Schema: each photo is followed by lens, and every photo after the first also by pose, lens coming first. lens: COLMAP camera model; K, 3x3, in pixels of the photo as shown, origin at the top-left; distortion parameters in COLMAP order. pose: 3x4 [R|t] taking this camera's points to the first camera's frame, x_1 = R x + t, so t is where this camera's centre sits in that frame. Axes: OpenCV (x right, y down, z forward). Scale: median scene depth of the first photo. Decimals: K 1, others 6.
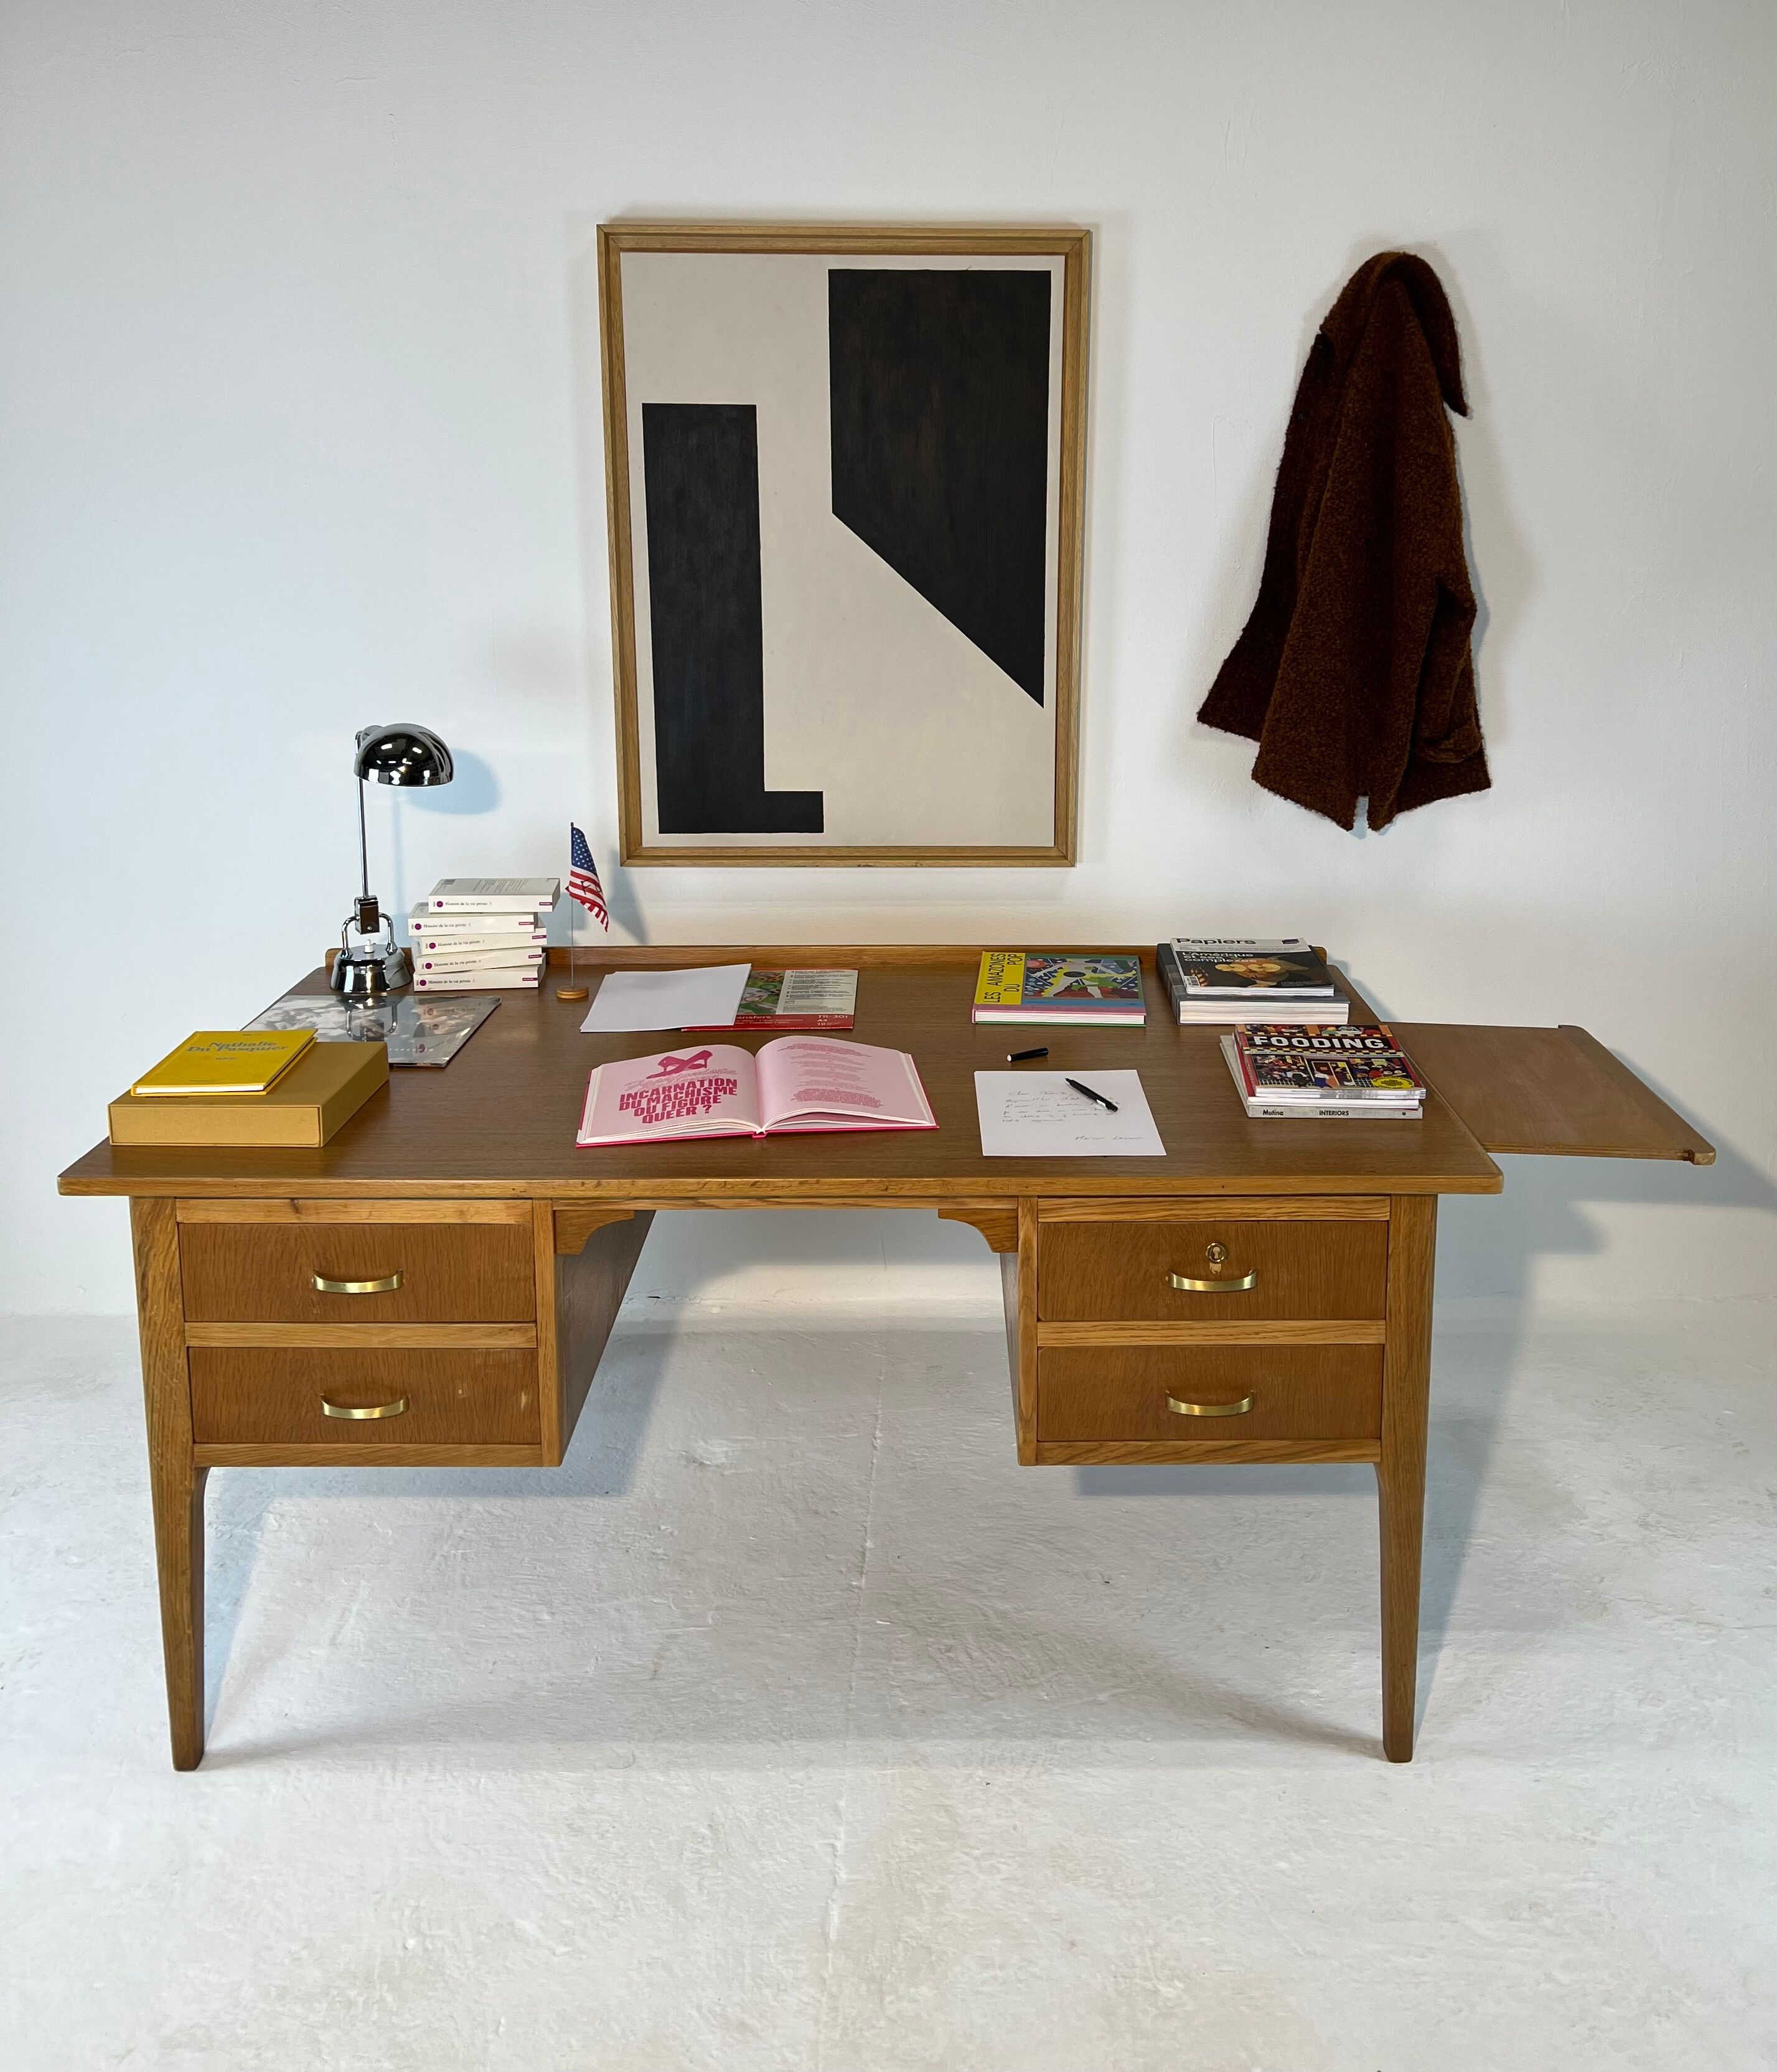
lens RADIAL K [[1874.3, 0, 956.3], [0, 1874.3, 831.2], [0, 0, 1]] dist [0.052347, -0.065491]
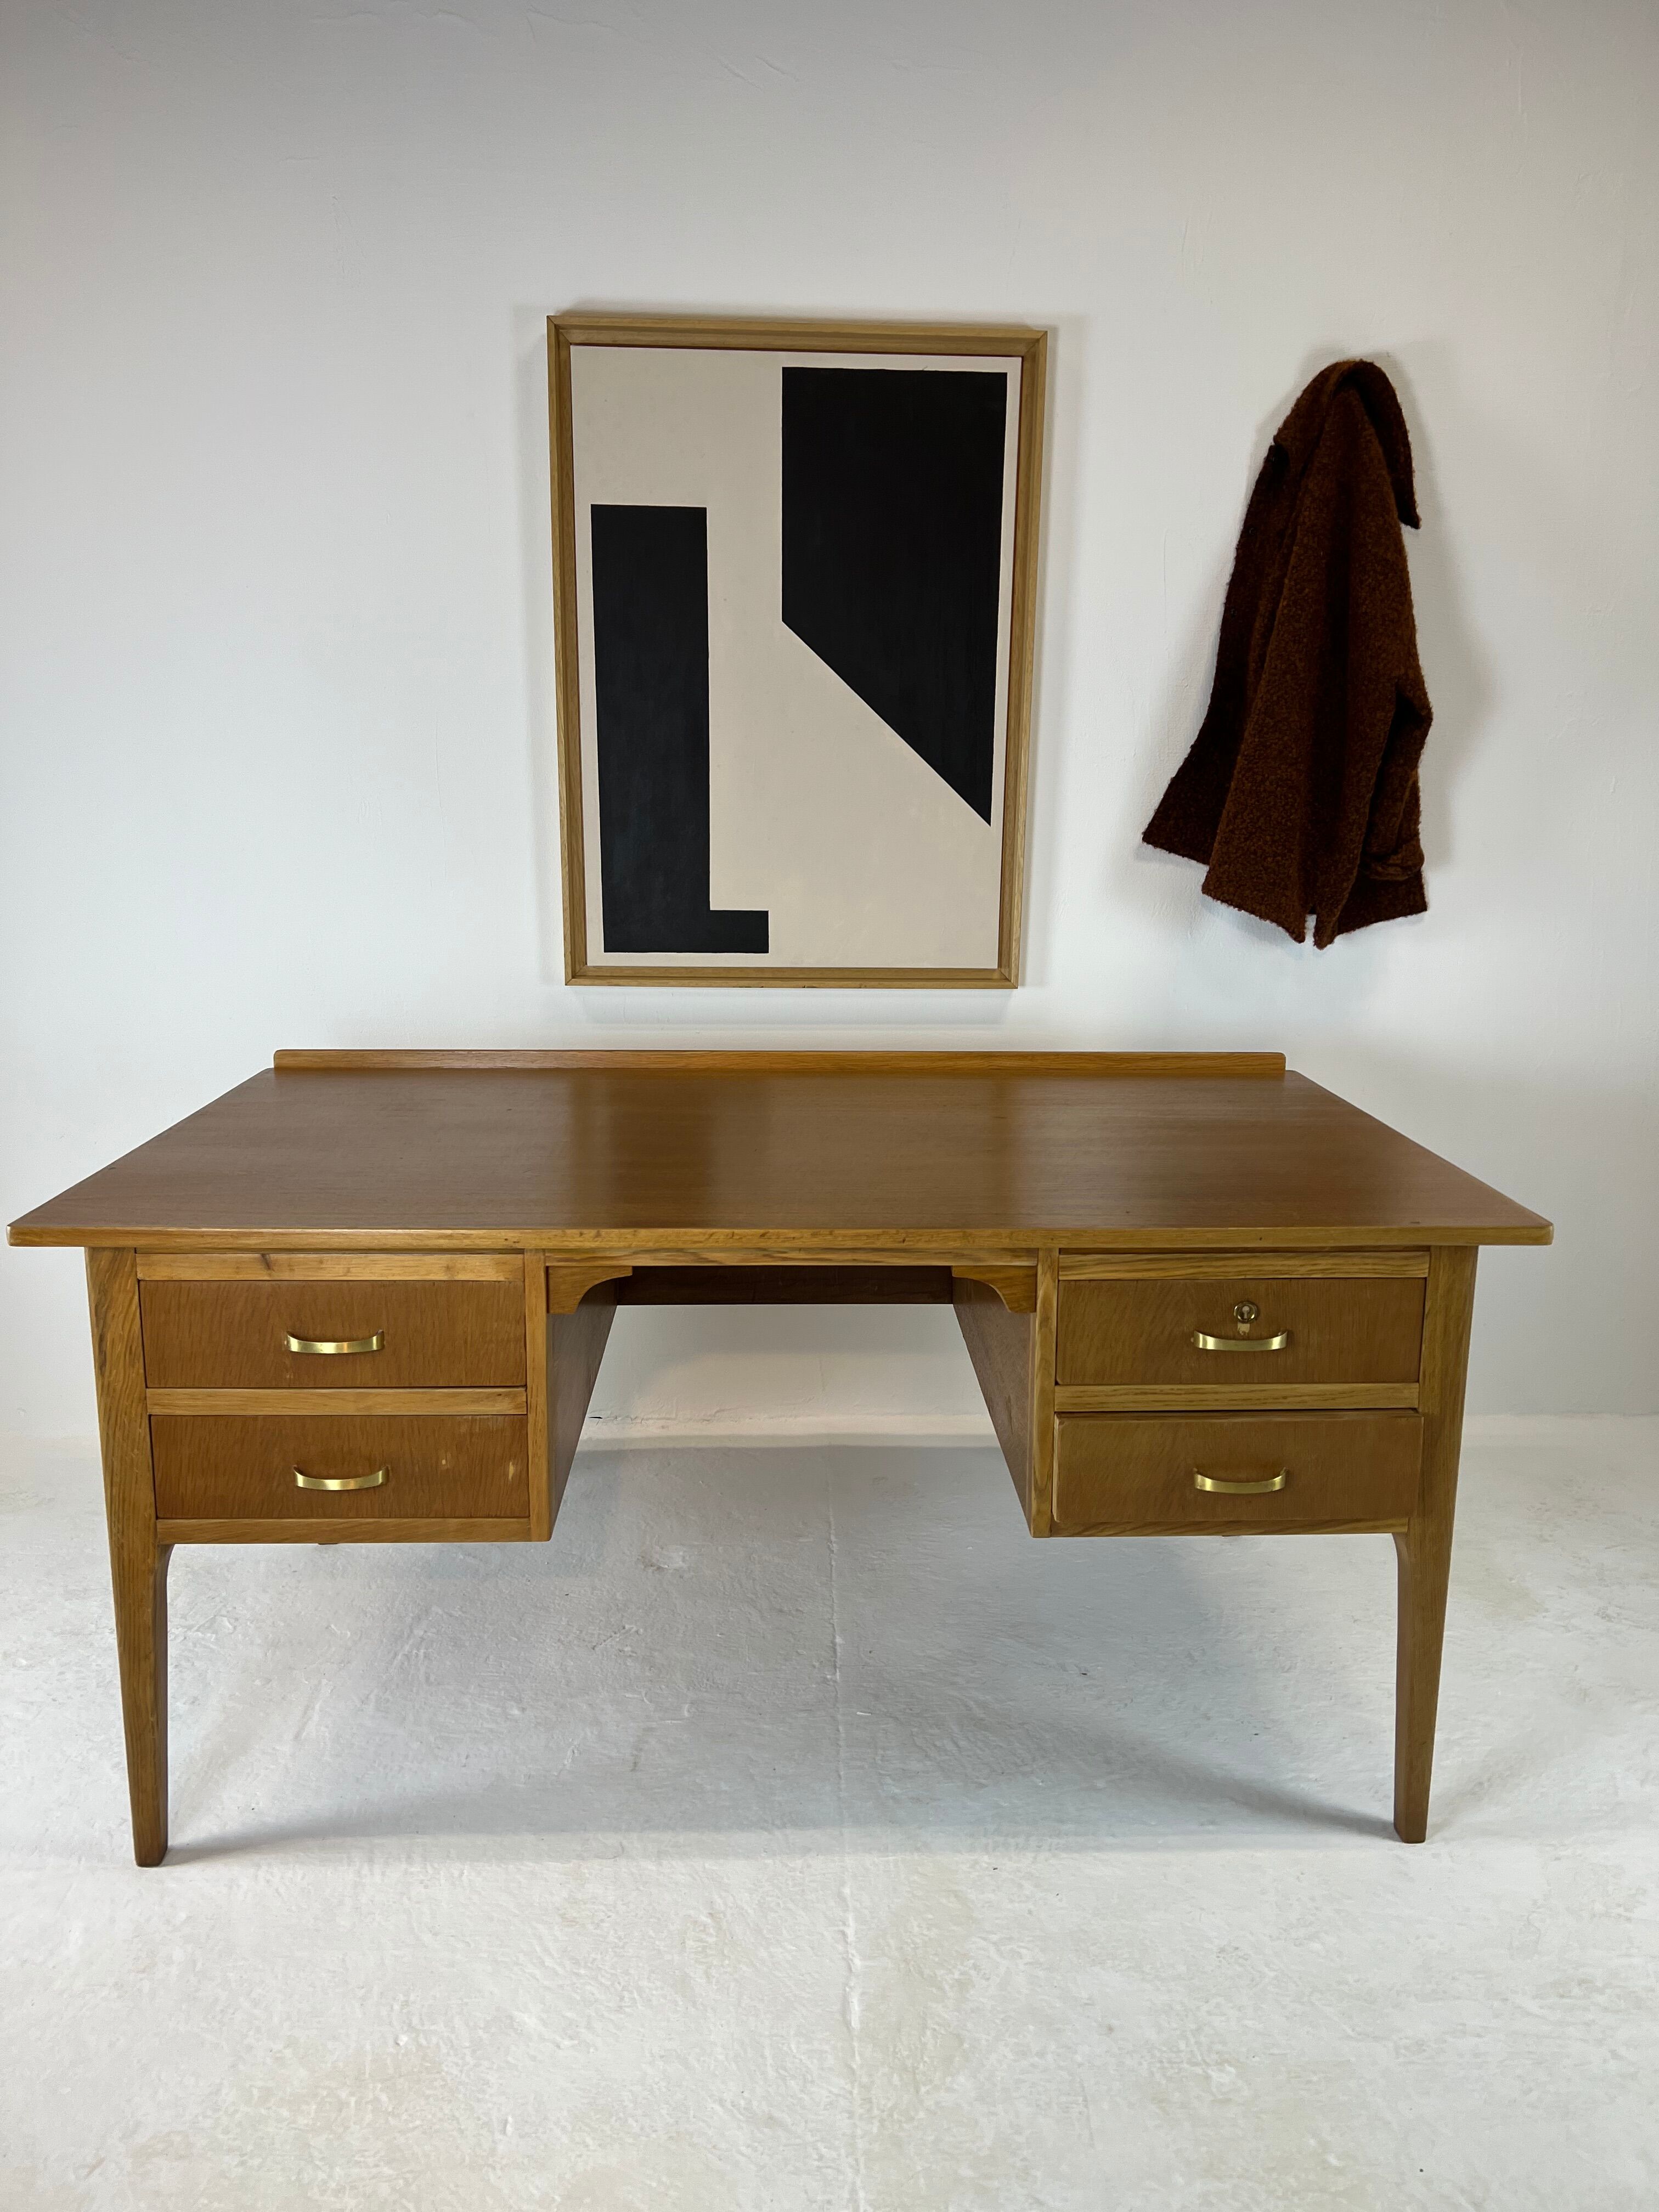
lens RADIAL K [[1659.7, 0, 841.0], [0, 1659.7, 1119.9], [0, 0, 1]] dist [0.042643, -0.053329]
pose [[0.999495, 0.001665, 0.031743, -0.081520], [-0.002357, 0.999761, 0.021751, 0.095928], [-0.031699, -0.021815, 0.999259, 0.148589]]
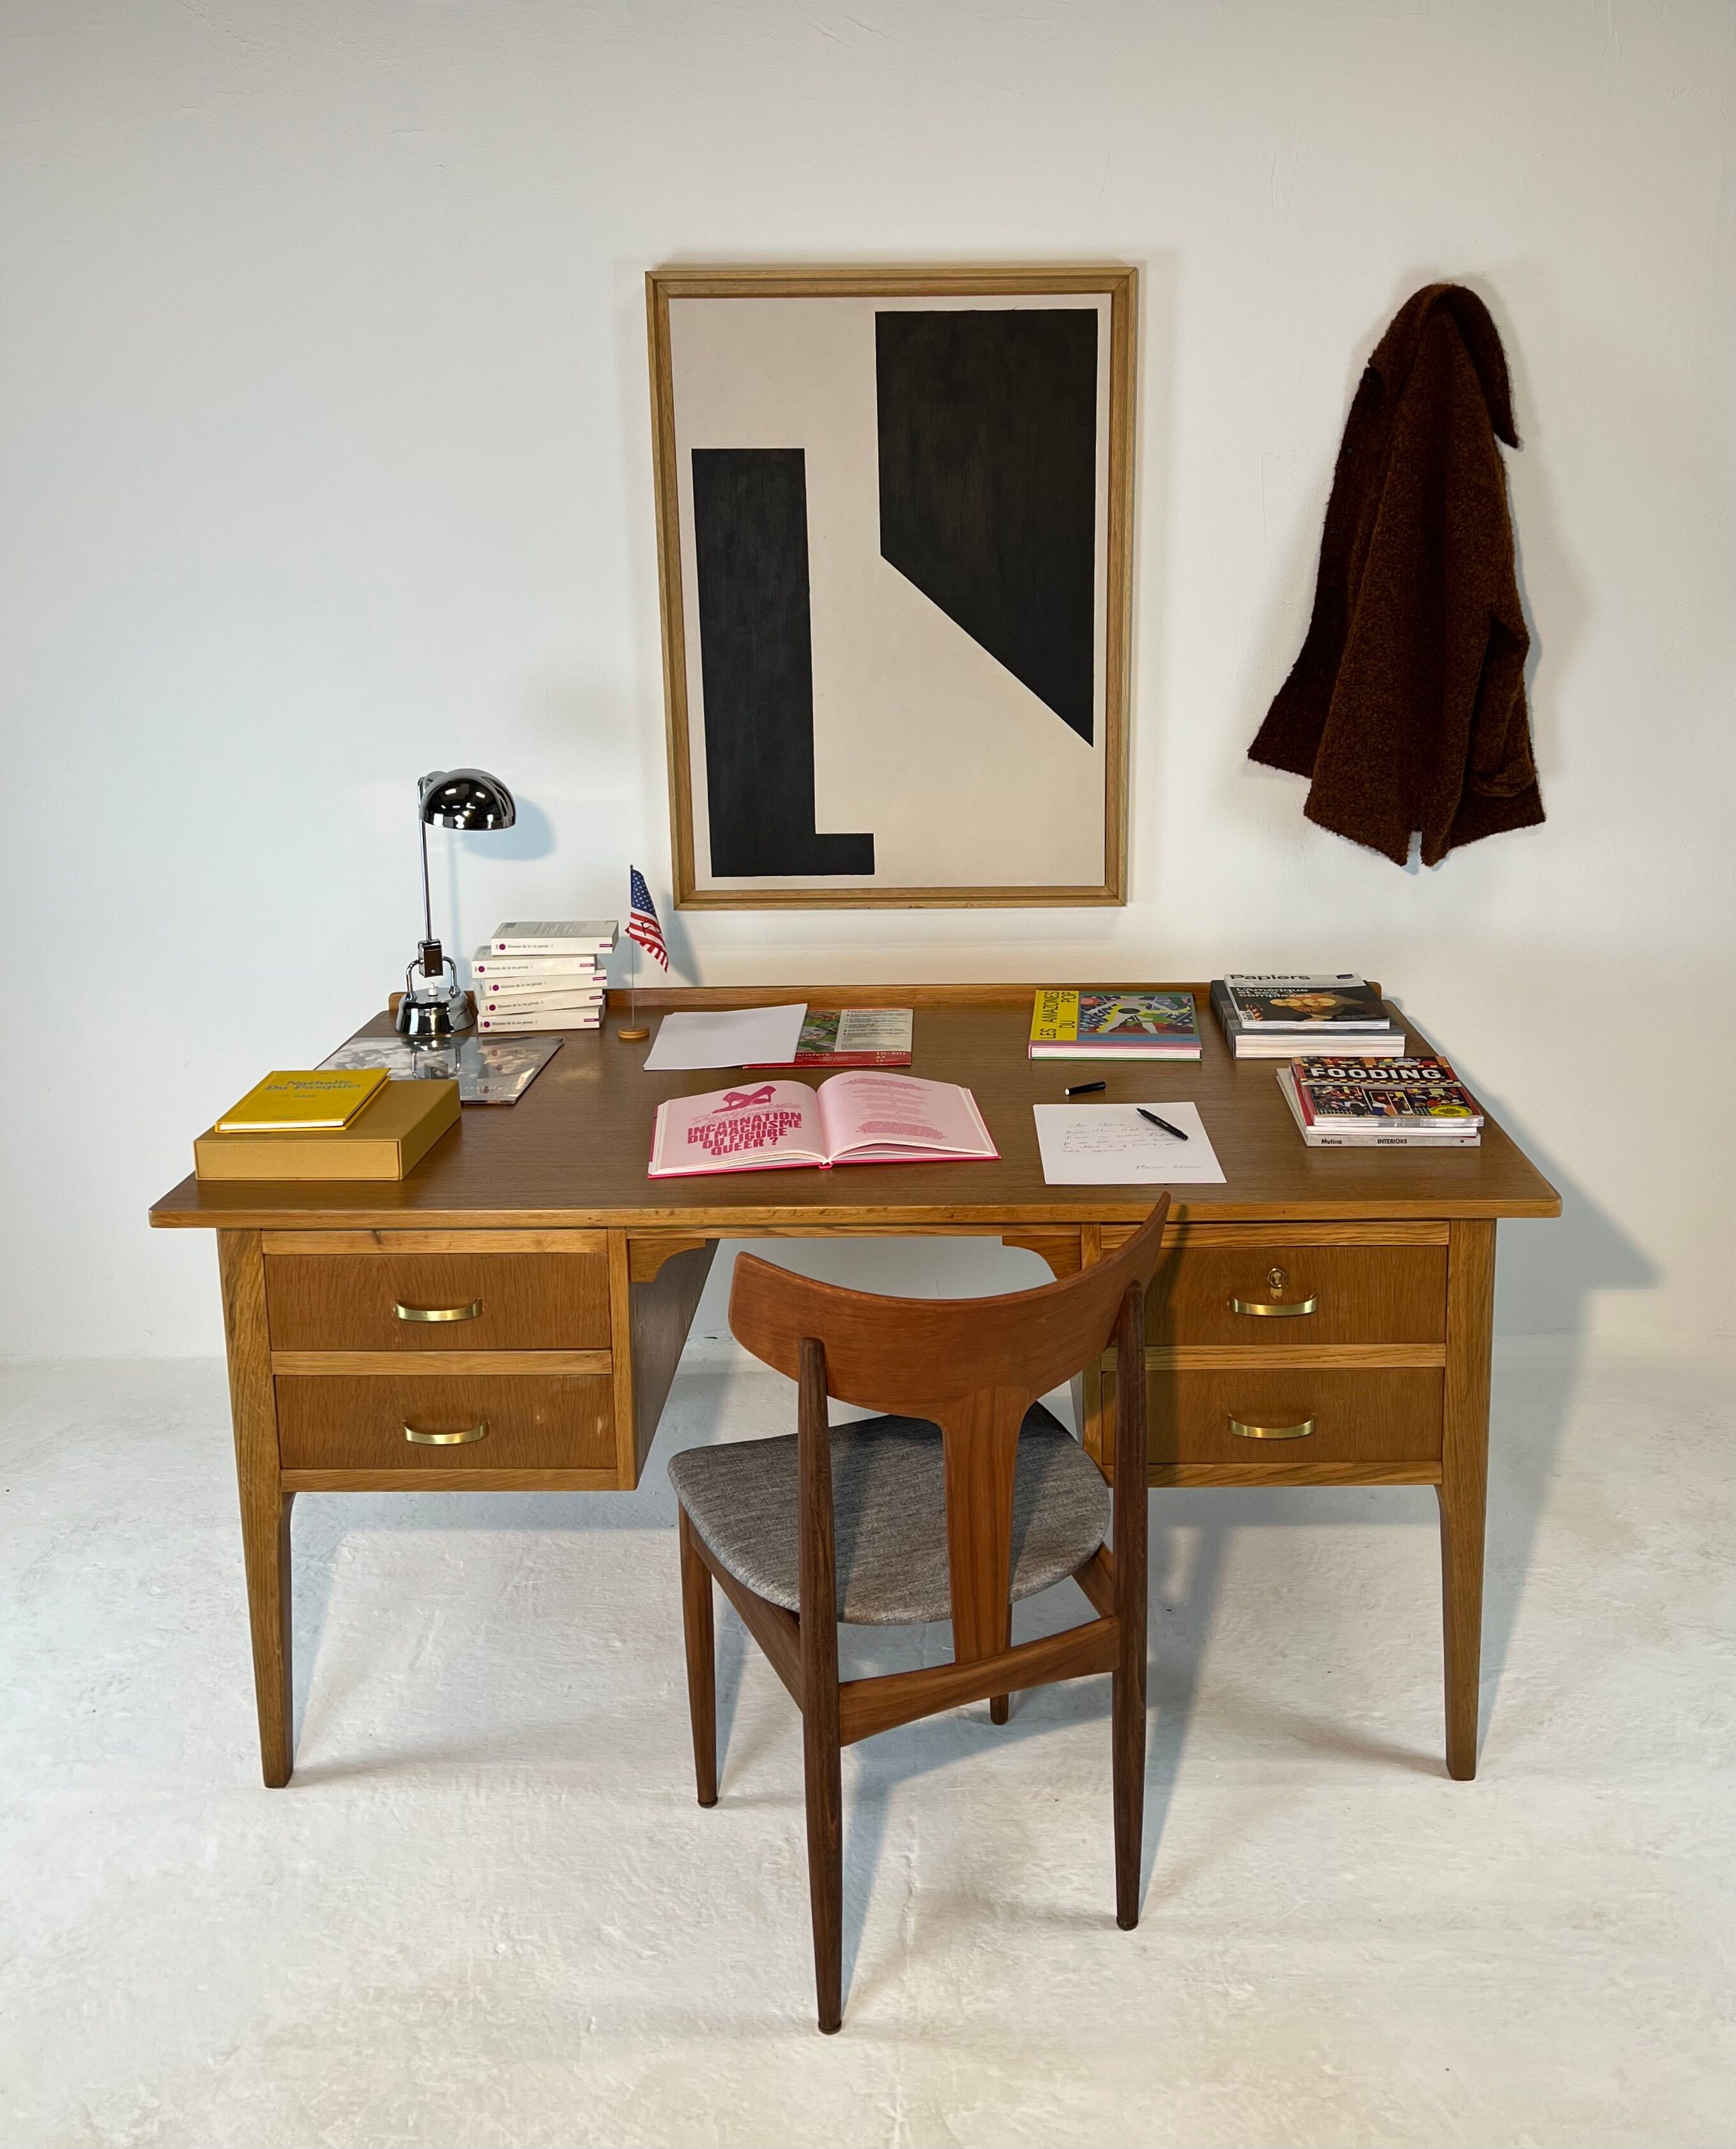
lens RADIAL K [[1924.6, 0, 944.4], [0, 1924.6, 898.2], [0, 0, 1]] dist [0.049670, -0.063523]
pose [[0.999661, -0.010601, -0.023777, -0.012668], [0.010794, 0.999910, 0.008022, 0.007783], [0.023690, -0.008276, 0.999685, -0.039126]]
